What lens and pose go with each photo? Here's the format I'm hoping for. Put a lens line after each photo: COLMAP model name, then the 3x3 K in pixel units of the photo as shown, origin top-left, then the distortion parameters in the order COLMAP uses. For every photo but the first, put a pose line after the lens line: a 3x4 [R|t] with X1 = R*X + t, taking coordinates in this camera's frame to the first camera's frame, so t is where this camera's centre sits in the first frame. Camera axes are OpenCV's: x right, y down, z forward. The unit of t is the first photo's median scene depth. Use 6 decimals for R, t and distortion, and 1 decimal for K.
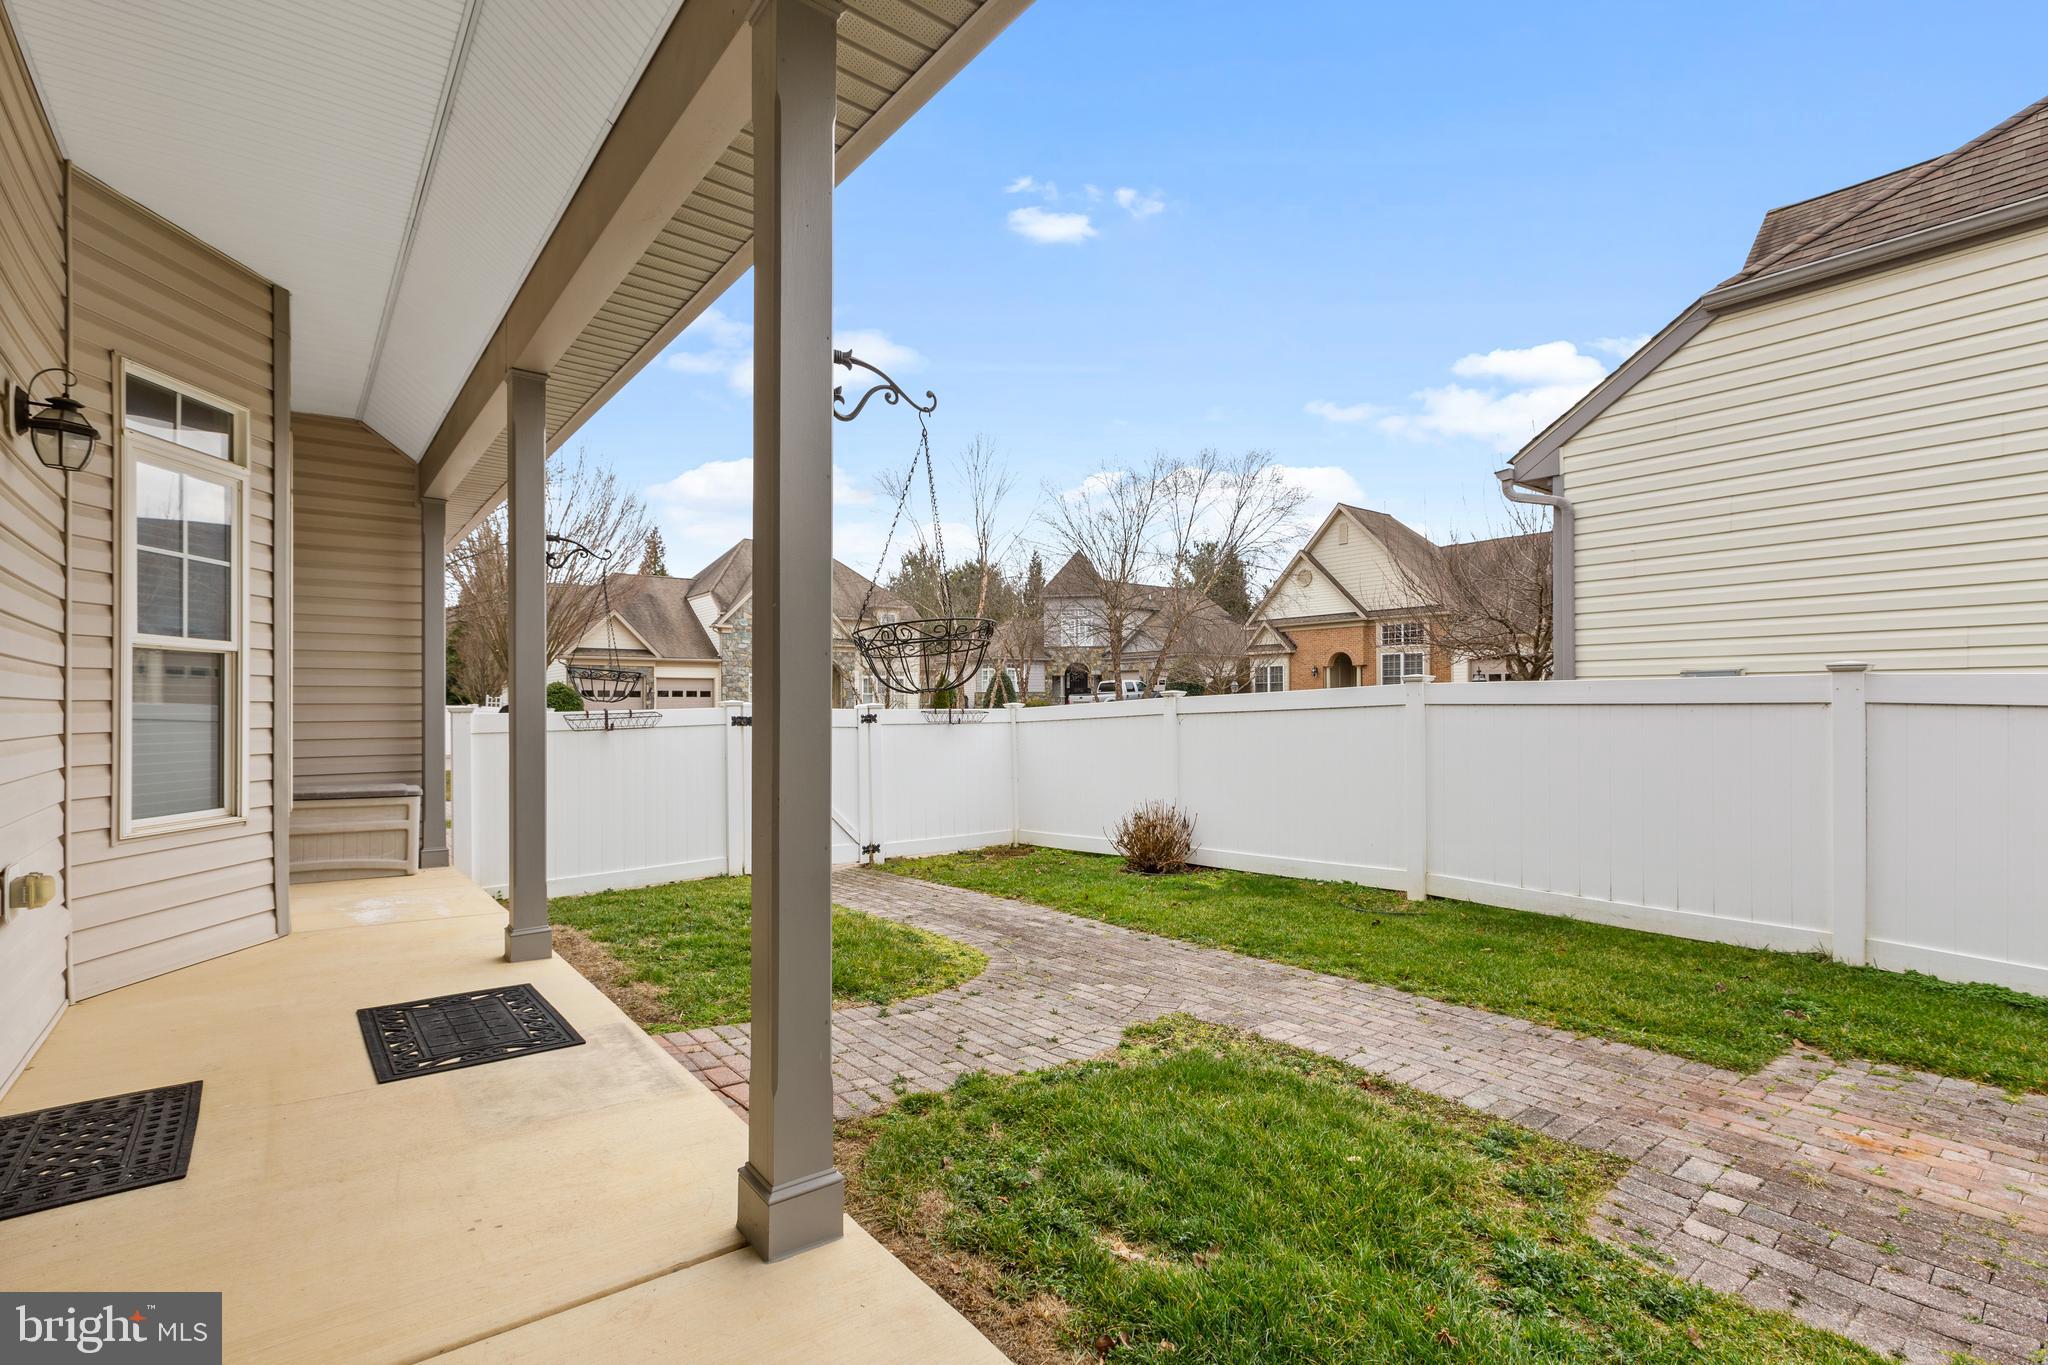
lens RADIAL K [[922.2, 0, 1024.8], [0, 922.2, 713.8], [0, 0, 1]] dist [-0.000037, 0.000534]
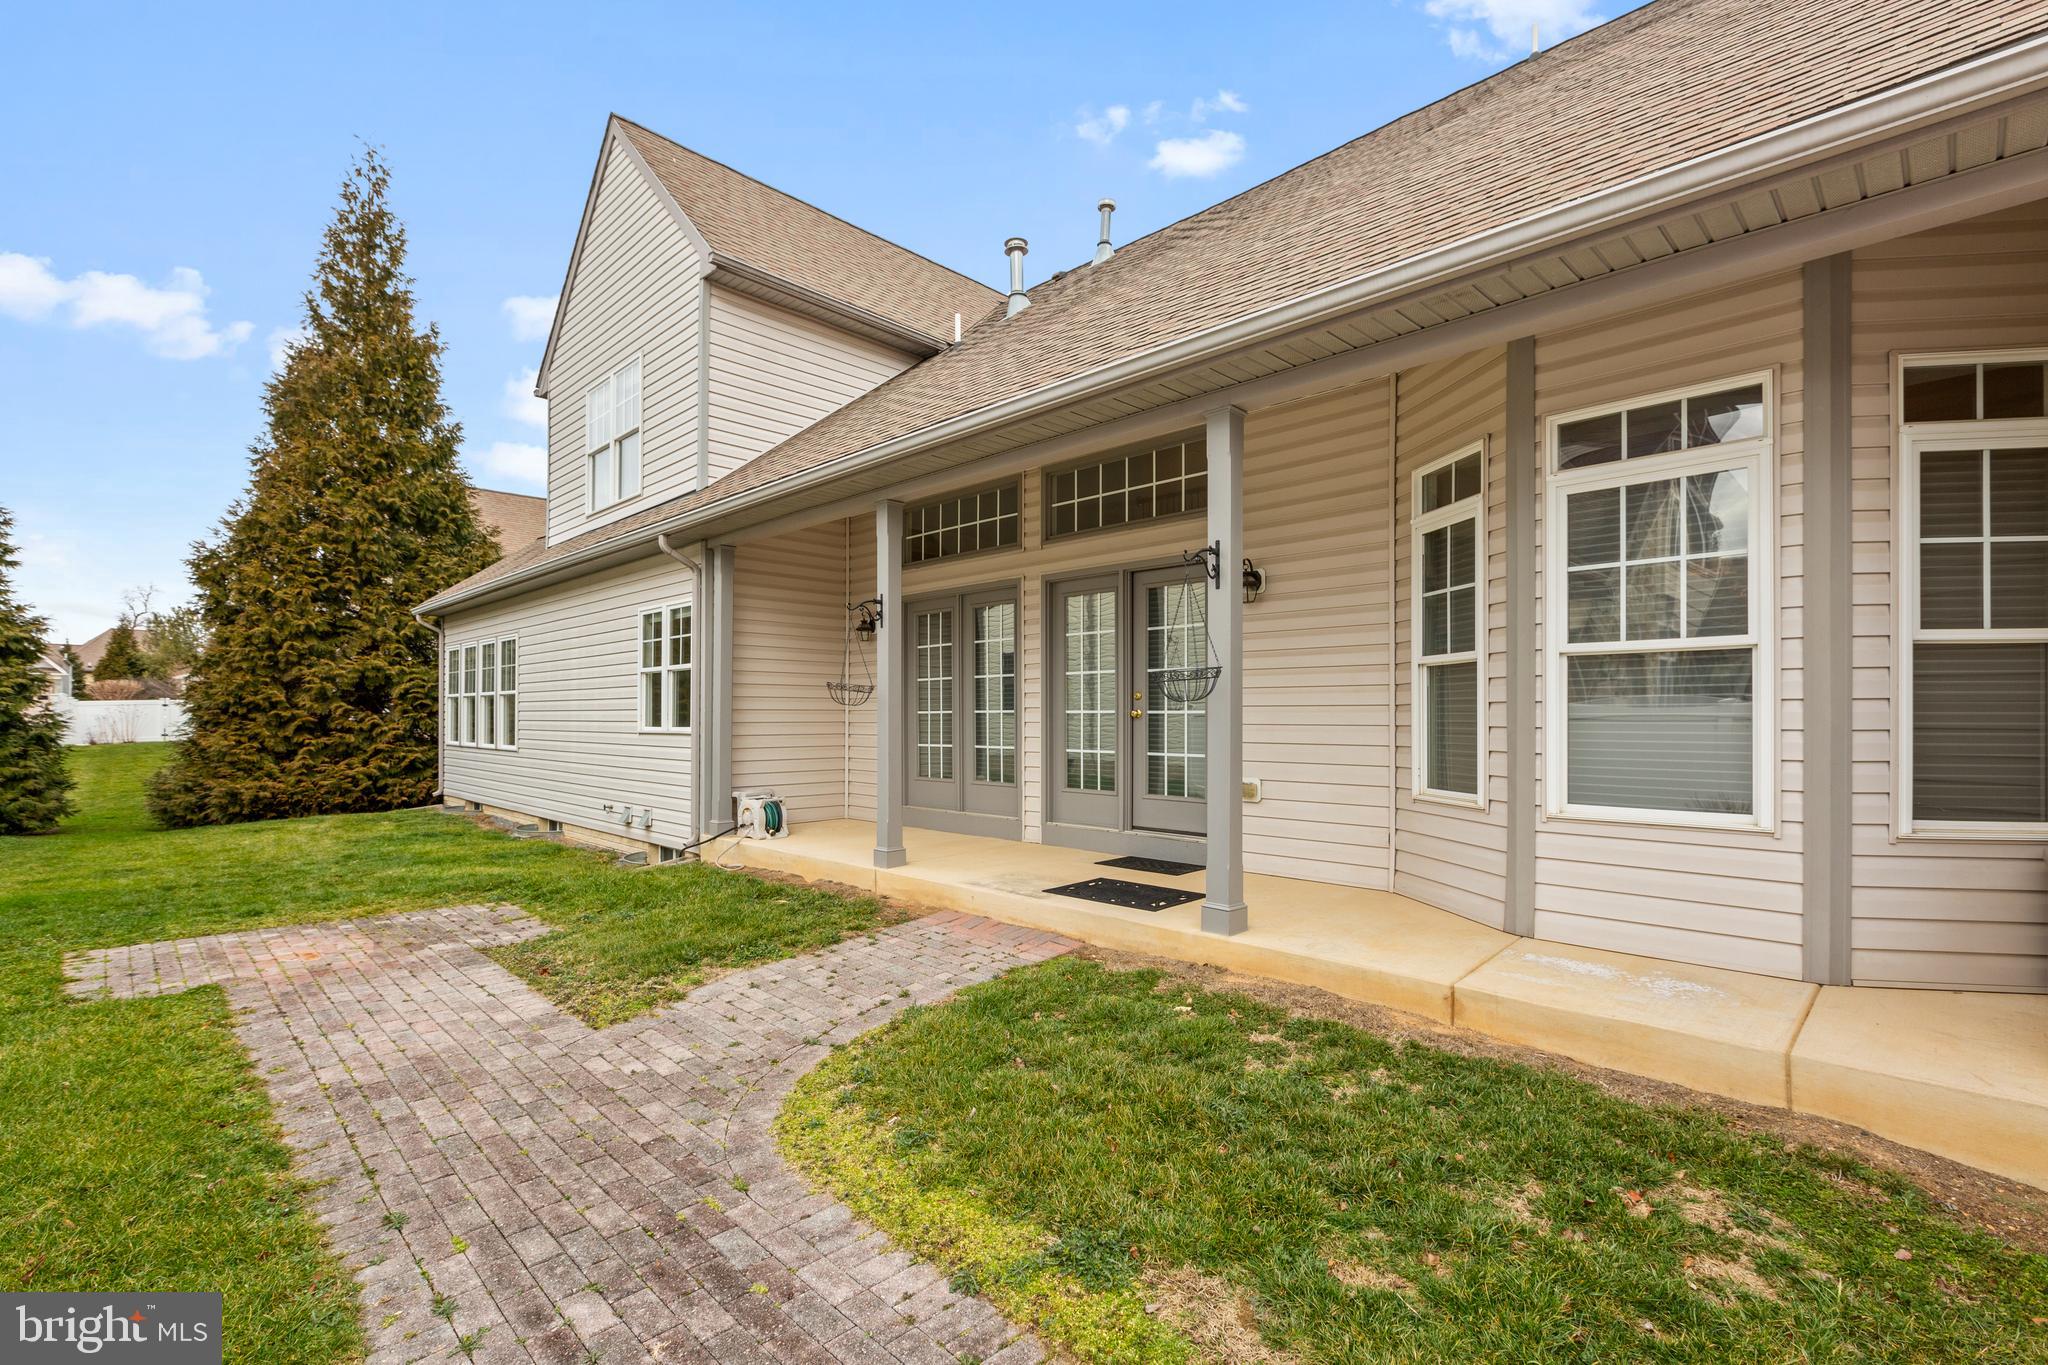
lens RADIAL K [[922.2, 0, 1024.8], [0, 922.2, 713.8], [0, 0, 1]] dist [-0.000037, 0.000534]
pose [[-0.993692, -0.002933, -0.112107, -0.157485], [-0.002980, 0.999996, 0.000253, -0.000542], [0.112106, 0.000585, -0.993696, 1.910978]]
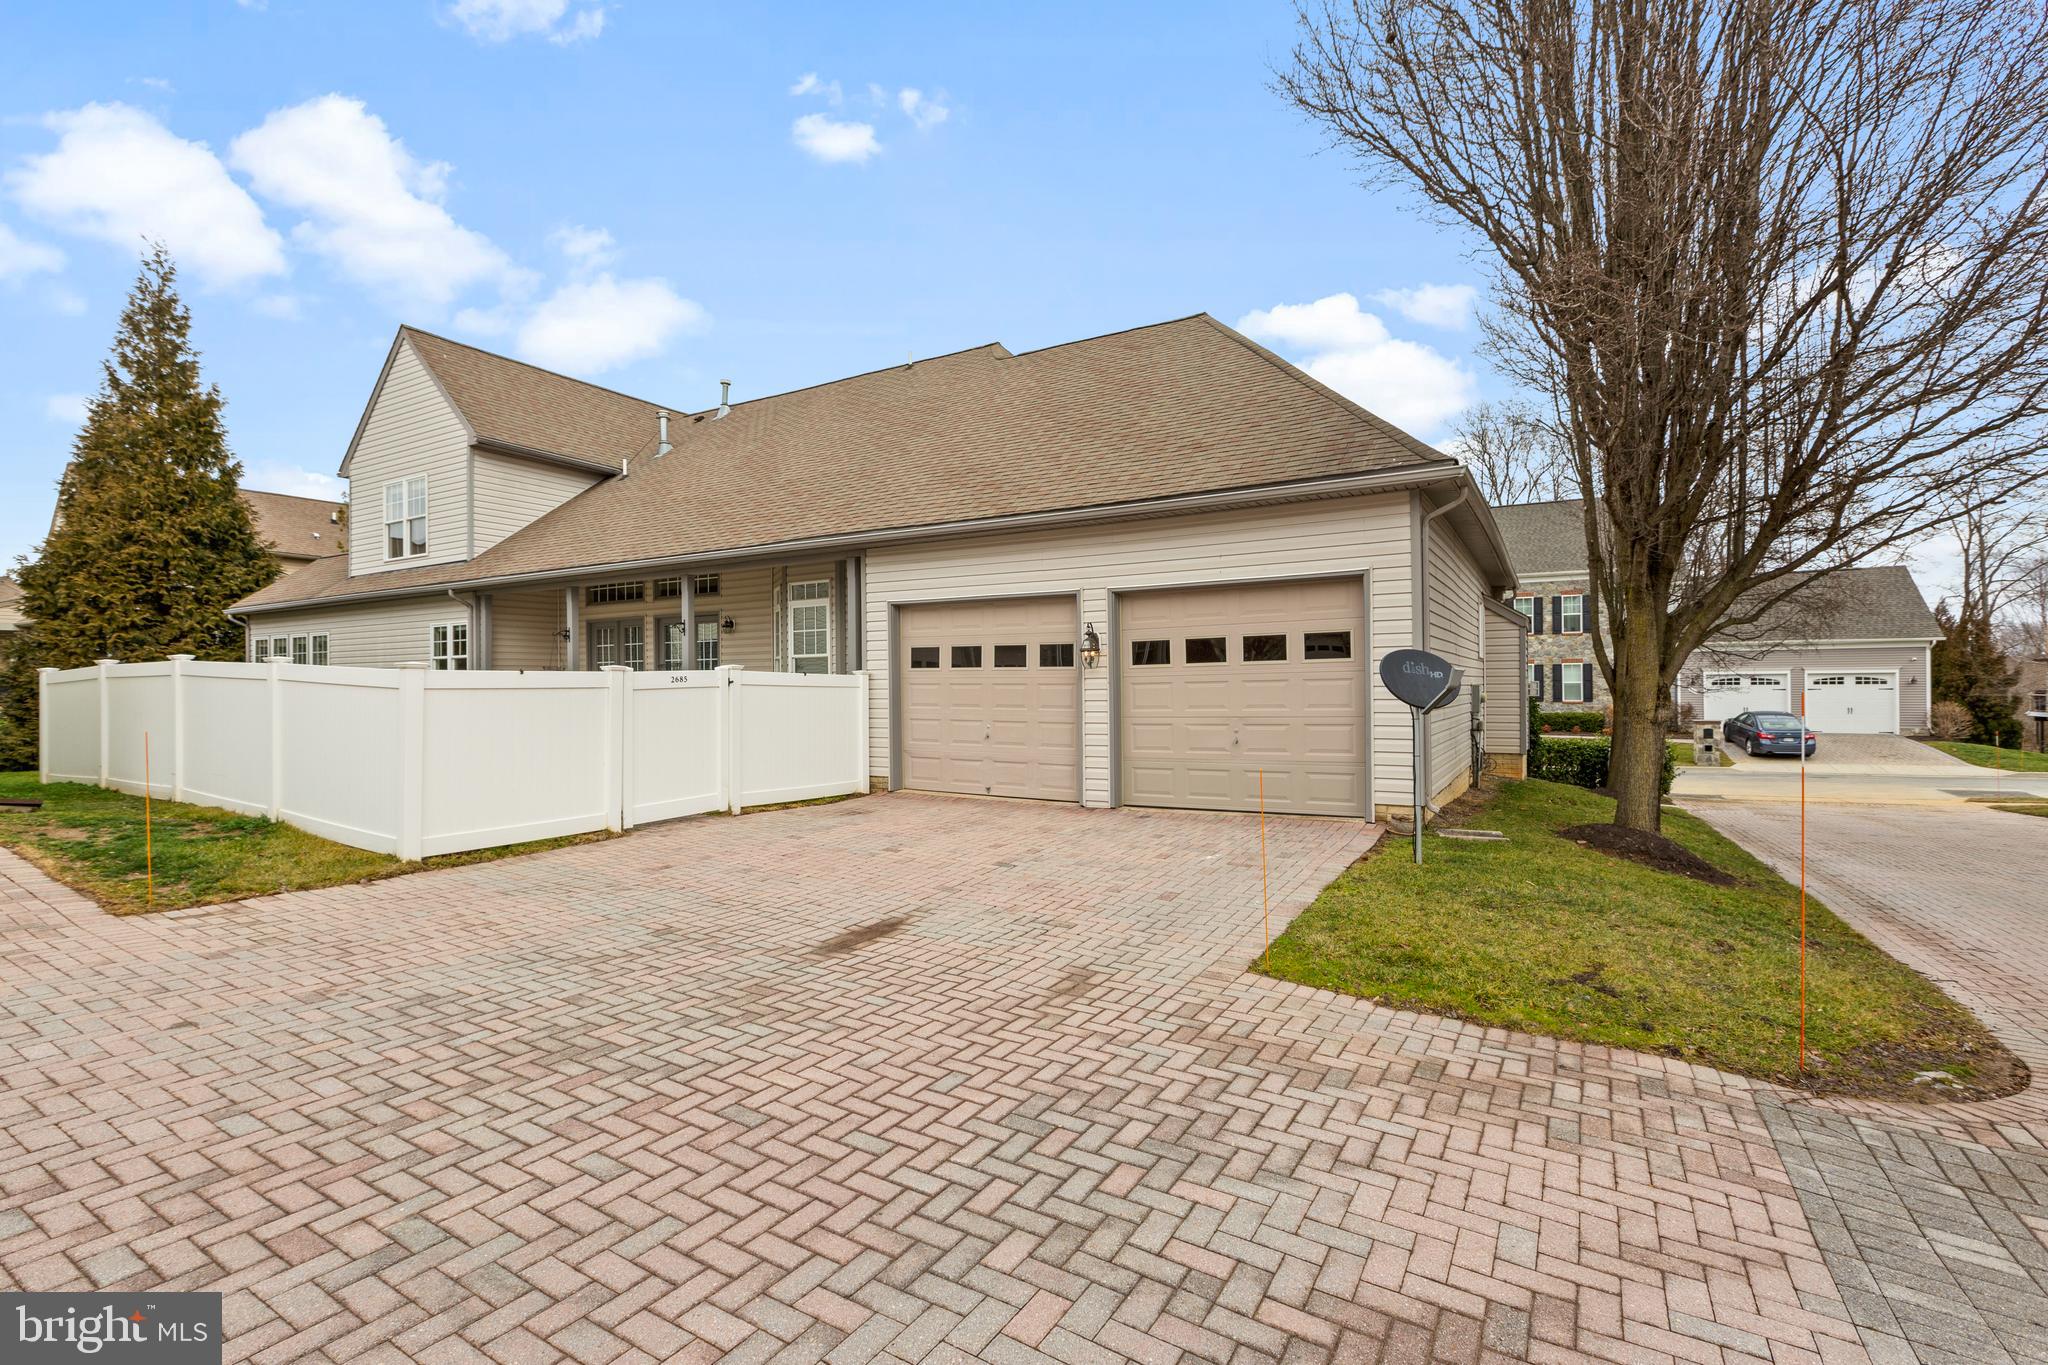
lens RADIAL K [[905.9, 0, 1024.0], [0, 905.9, 682.5], [0, 0, 1]] dist [0.004191, 0.000379]
pose [[-0.932726, 0.006731, -0.360522, -0.477911], [0.006881, 0.999976, 0.000869, 0.020962], [0.360520, -0.001670, -0.932750, 4.314374]]
